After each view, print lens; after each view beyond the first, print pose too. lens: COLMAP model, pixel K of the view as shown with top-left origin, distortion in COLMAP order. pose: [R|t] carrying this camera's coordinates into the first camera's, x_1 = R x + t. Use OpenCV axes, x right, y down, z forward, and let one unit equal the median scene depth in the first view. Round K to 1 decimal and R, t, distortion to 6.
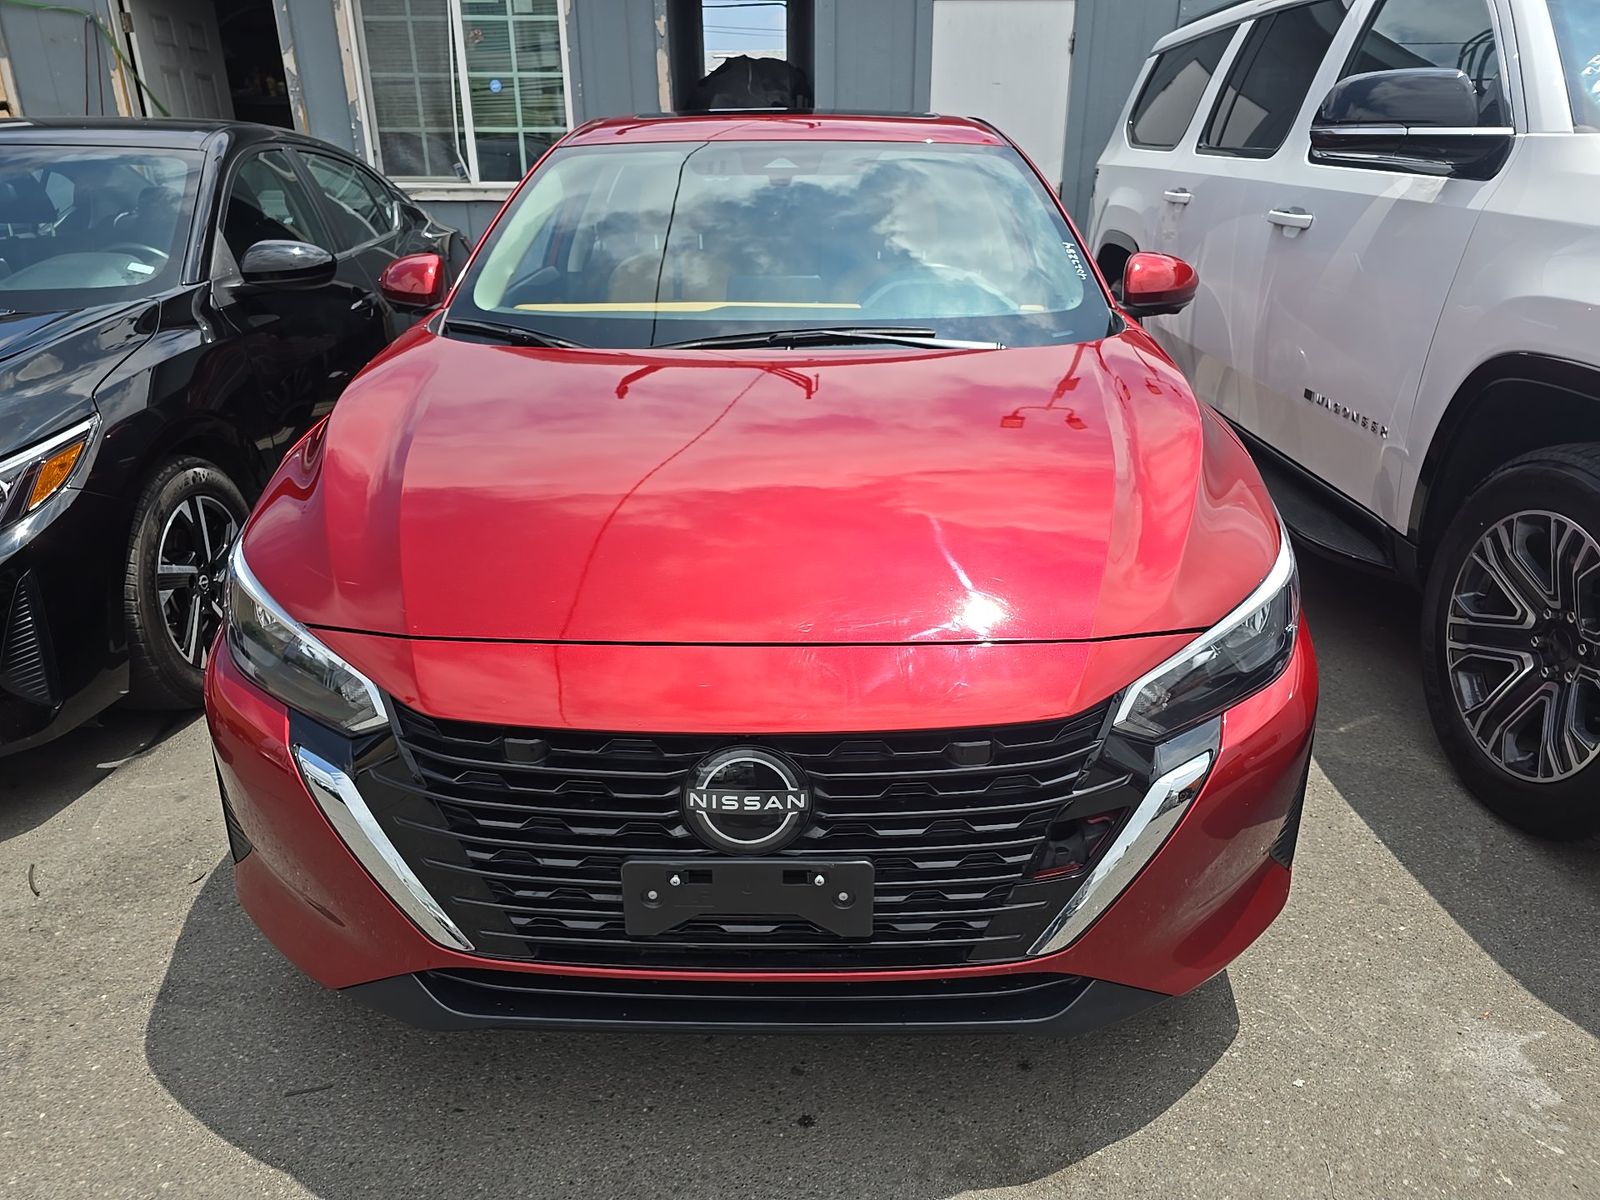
lens RADIAL K [[1085.7, 0, 794.0], [0, 1085.7, 602.8], [0, 0, 1]] dist [0.022222, -0.020832]
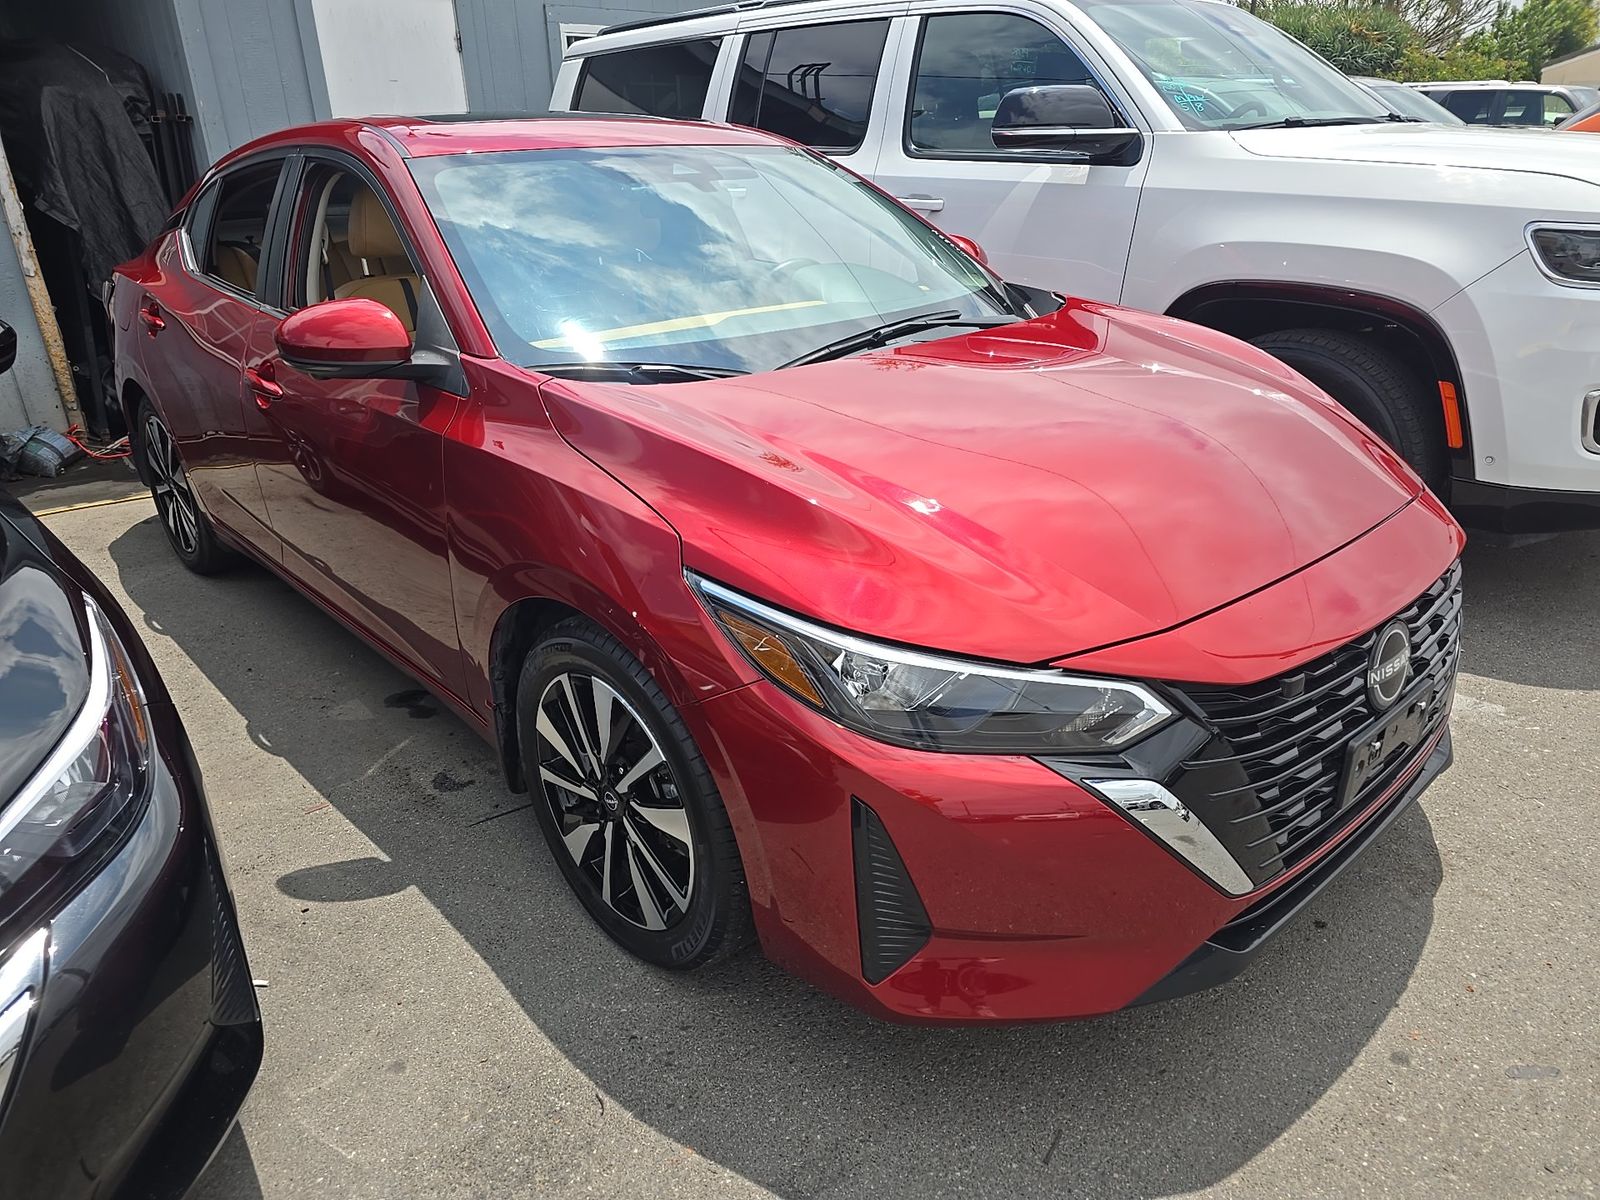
lens RADIAL K [[1085.7, 0, 794.0], [0, 1085.7, 602.8], [0, 0, 1]] dist [0.022222, -0.020832]
pose [[0.723003, -0.280423, 0.631371, -0.717675], [0.278612, 0.954651, 0.104960, -0.115895], [-0.632172, 0.100021, 0.768345, 0.245189]]
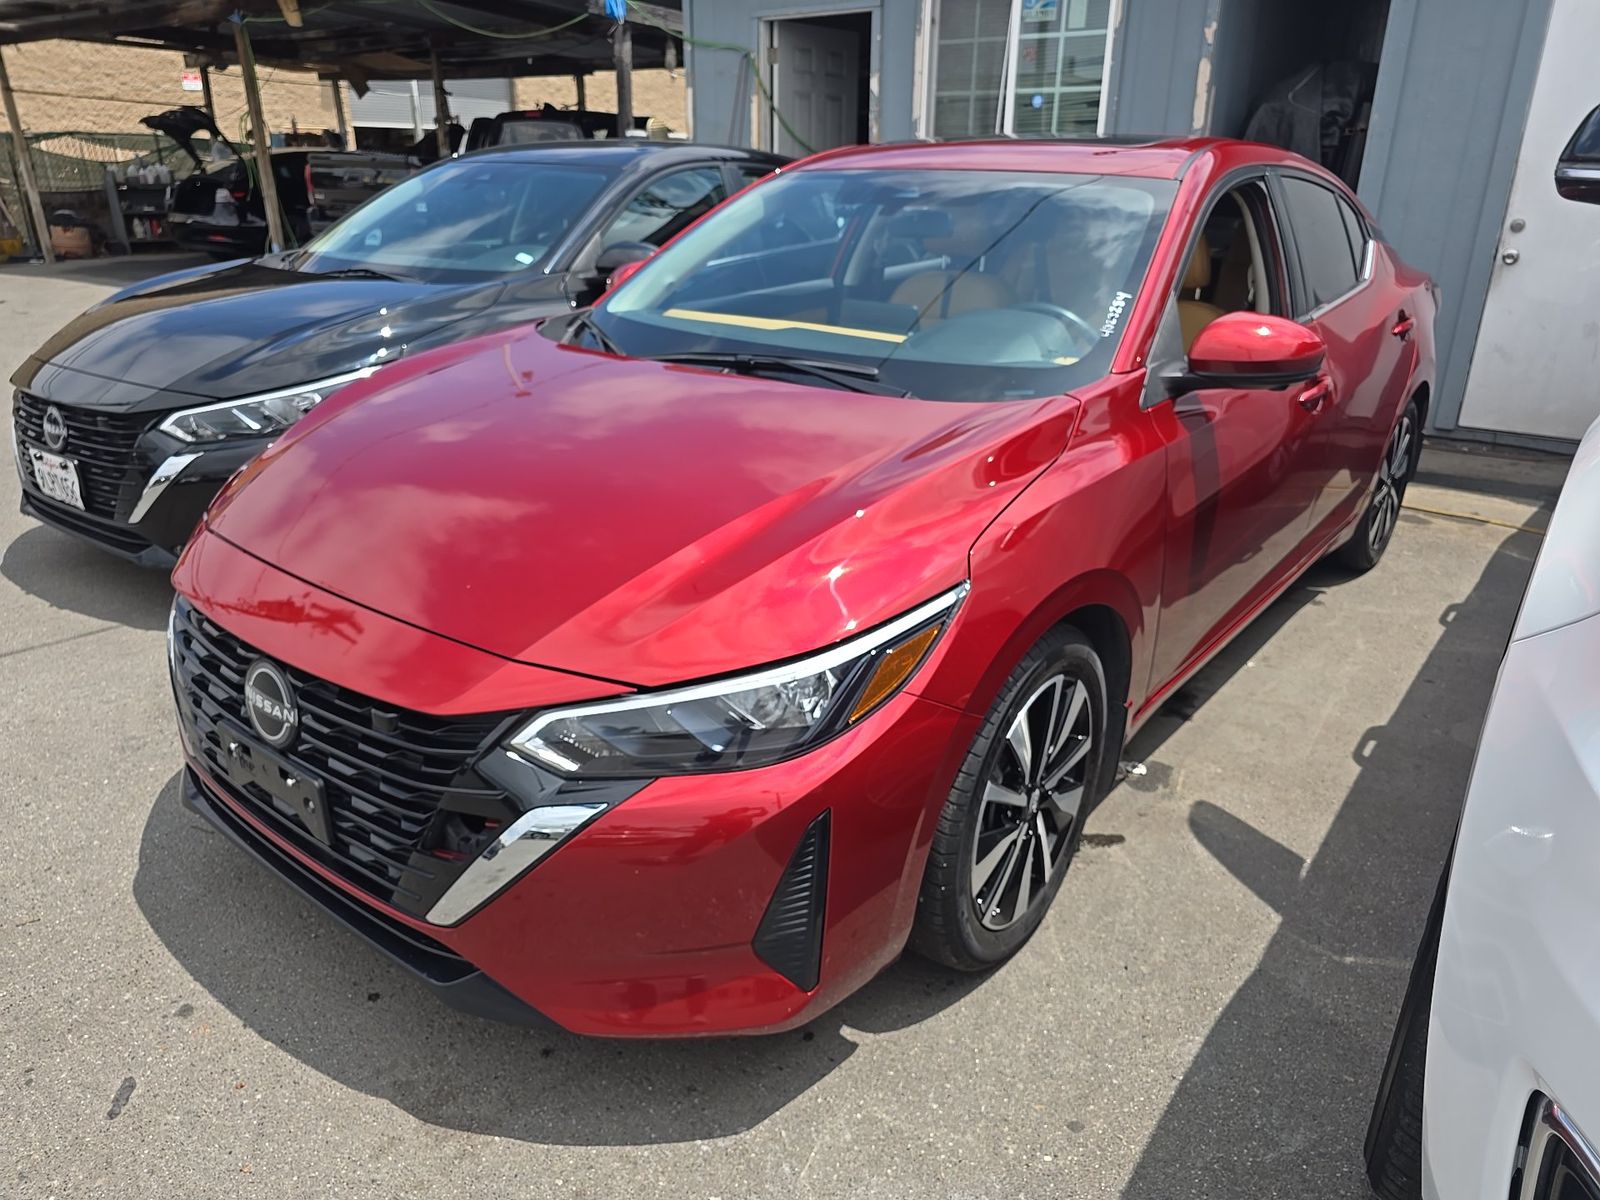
lens RADIAL K [[1085.7, 0, 794.0], [0, 1085.7, 602.8], [0, 0, 1]] dist [0.022222, -0.020832]
pose [[0.795262, 0.247567, -0.553415, 0.605767], [-0.241769, 0.966605, 0.084981, -0.103338], [0.555973, 0.066216, 0.828559, 0.148882]]
